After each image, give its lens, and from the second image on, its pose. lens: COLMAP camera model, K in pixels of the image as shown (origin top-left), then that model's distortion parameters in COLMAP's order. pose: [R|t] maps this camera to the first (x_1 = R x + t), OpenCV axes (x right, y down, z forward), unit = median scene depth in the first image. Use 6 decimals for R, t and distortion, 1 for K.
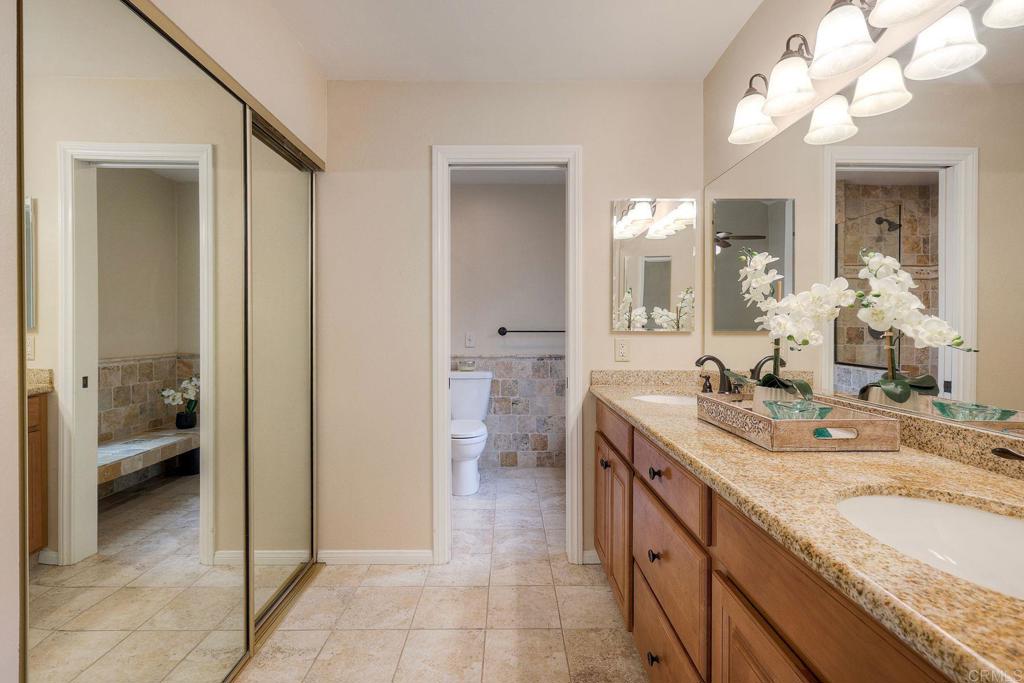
lens RADIAL K [[452.7, 0, 498.5], [0, 452.7, 329.4], [0, 0, 1]] dist [0.004825, -0.000126]
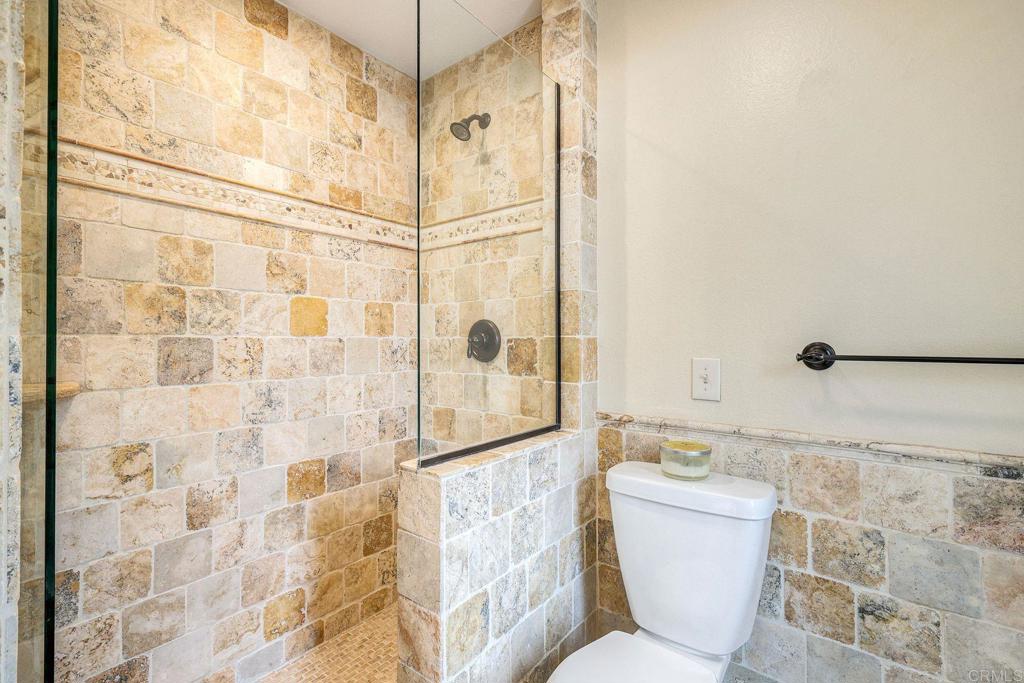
lens RADIAL K [[452.7, 0, 520.2], [0, 452.7, 338.2], [0, 0, 1]] dist [0.004825, -0.000126]
pose [[0.771349, -0.005438, -0.636389, 0.085854], [-0.002687, 0.999927, -0.011801, -0.006634], [0.636407, 0.010813, 0.771278, 1.143868]]
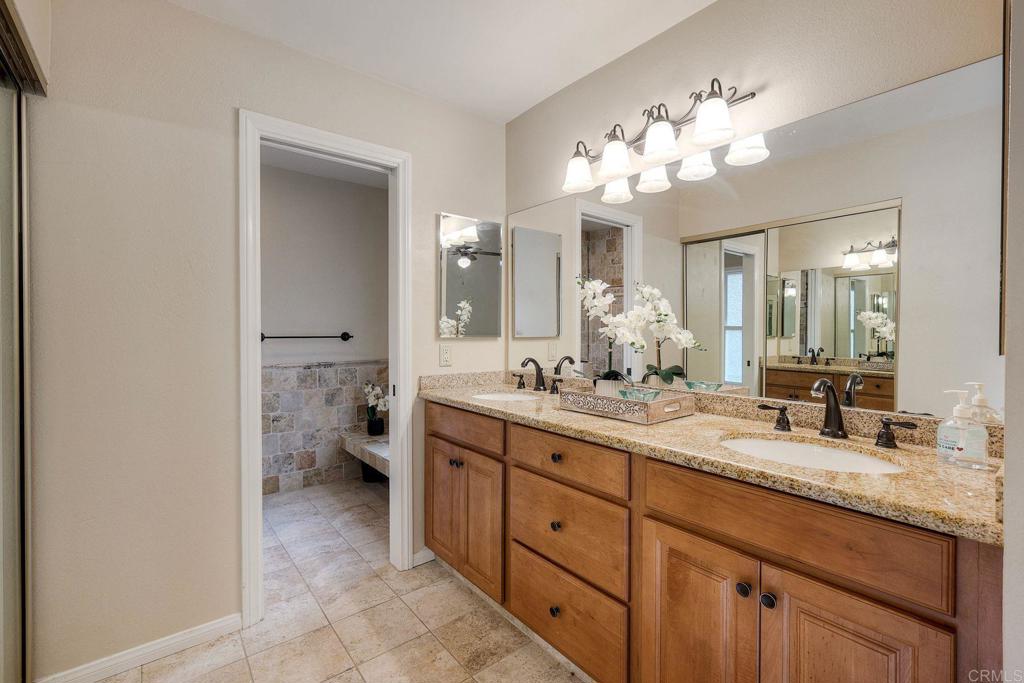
lens RADIAL K [[452.7, 0, 512.1], [0, 452.7, 334.0], [0, 0, 1]] dist [0.004825, -0.000126]
pose [[0.781934, -0.005556, 0.623337, -0.269469], [0.001988, 0.999977, 0.006419, -0.011454], [-0.623359, -0.003780, 0.781927, 0.069324]]
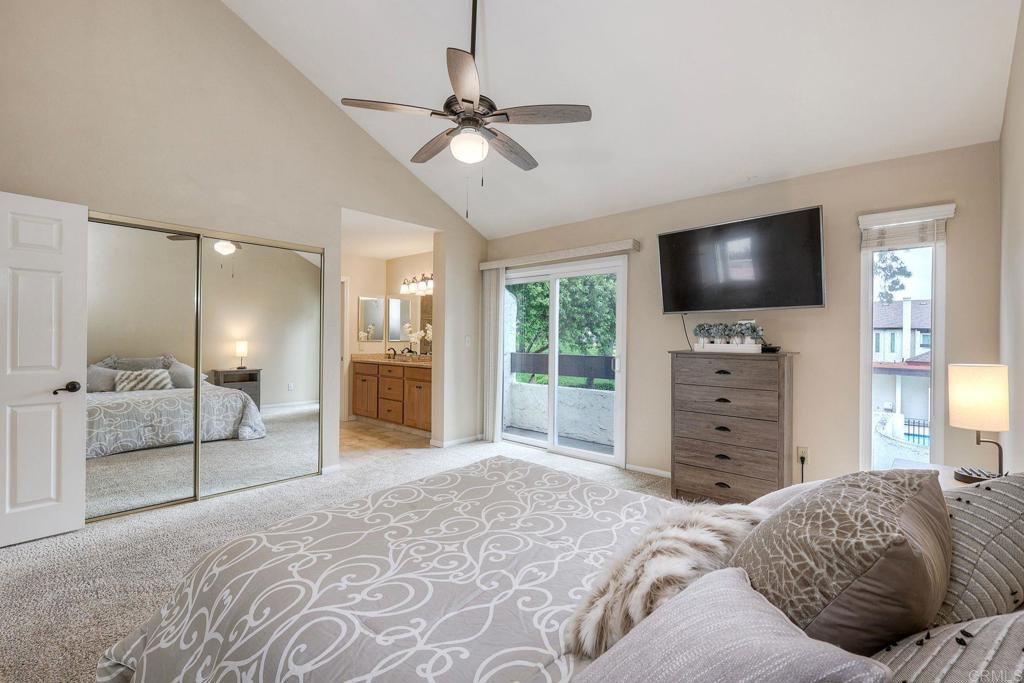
lens RADIAL K [[452.7, 0, 514.4], [0, 452.7, 336.1], [0, 0, 1]] dist [0.004825, -0.000126]
pose [[0.666743, 0.001104, 0.745287, -1.241485], [-0.001495, 0.999999, -0.000145, -0.027715], [-0.745286, -0.001017, 0.666744, -1.676935]]
